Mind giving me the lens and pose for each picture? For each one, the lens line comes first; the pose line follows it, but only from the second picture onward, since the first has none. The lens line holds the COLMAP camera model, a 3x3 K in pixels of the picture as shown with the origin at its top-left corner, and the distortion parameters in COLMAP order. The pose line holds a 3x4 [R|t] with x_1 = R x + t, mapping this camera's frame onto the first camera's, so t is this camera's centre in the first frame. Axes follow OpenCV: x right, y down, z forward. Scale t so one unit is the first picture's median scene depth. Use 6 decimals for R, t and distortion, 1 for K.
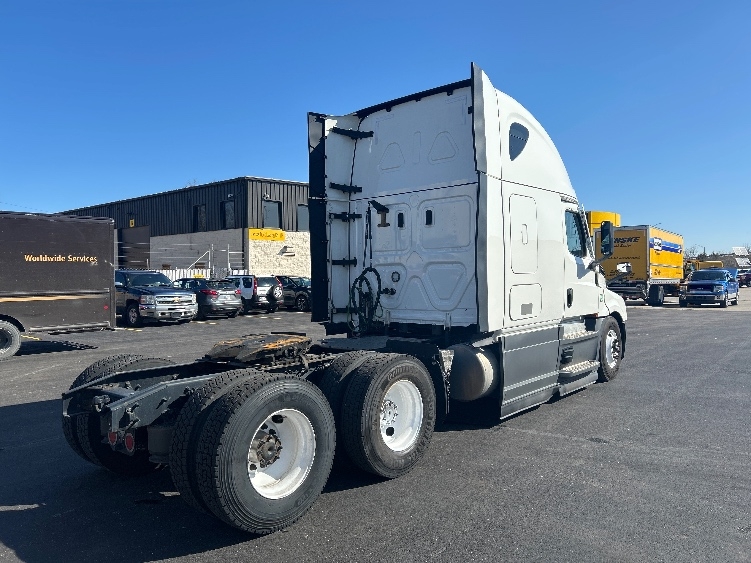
lens RADIAL K [[587.3, 0, 374.0], [0, 587.3, 281.7], [0, 0, 1]] dist [-0.018618, -0.013215]
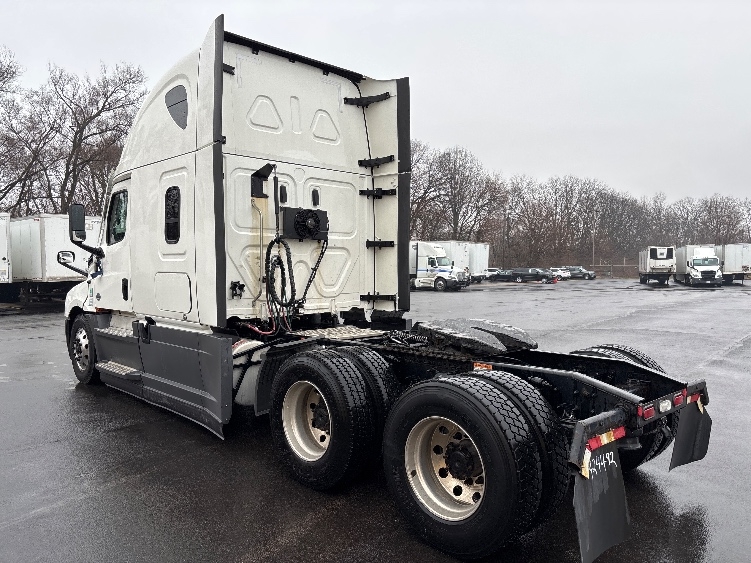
lens RADIAL K [[587.3, 0, 374.4], [0, 587.3, 275.7], [0, 0, 1]] dist [-0.018618, -0.013215]
pose [[0.060516, 0.007981, 0.998135, -0.749823], [0.015920, 0.999833, -0.008960, 0.020413], [-0.998040, 0.016432, 0.060378, 0.786356]]
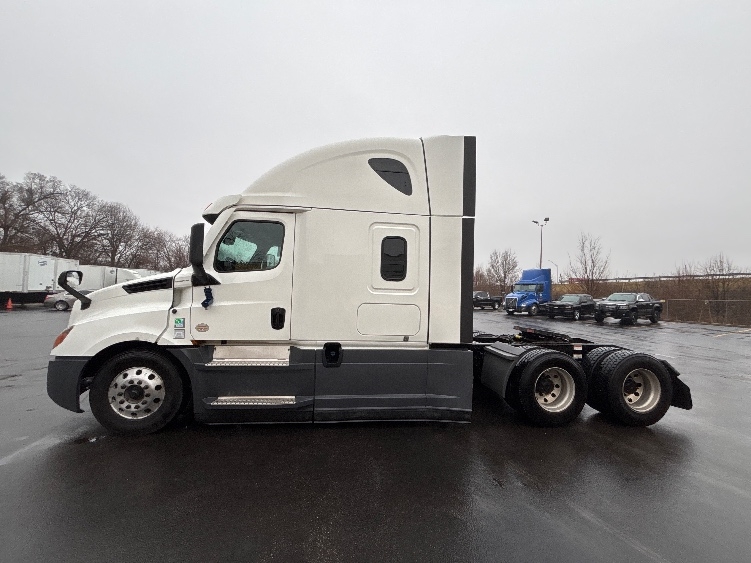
lens RADIAL K [[287.8, 0, 378.1], [0, 287.8, 274.0], [0, 0, 1]] dist [0.001071, 0.000094]
pose [[-0.746393, 0.038855, 0.664370, -0.291704], [0.003313, 0.998499, -0.054674, -0.017651], [-0.665497, -0.038607, -0.745402, 1.463398]]
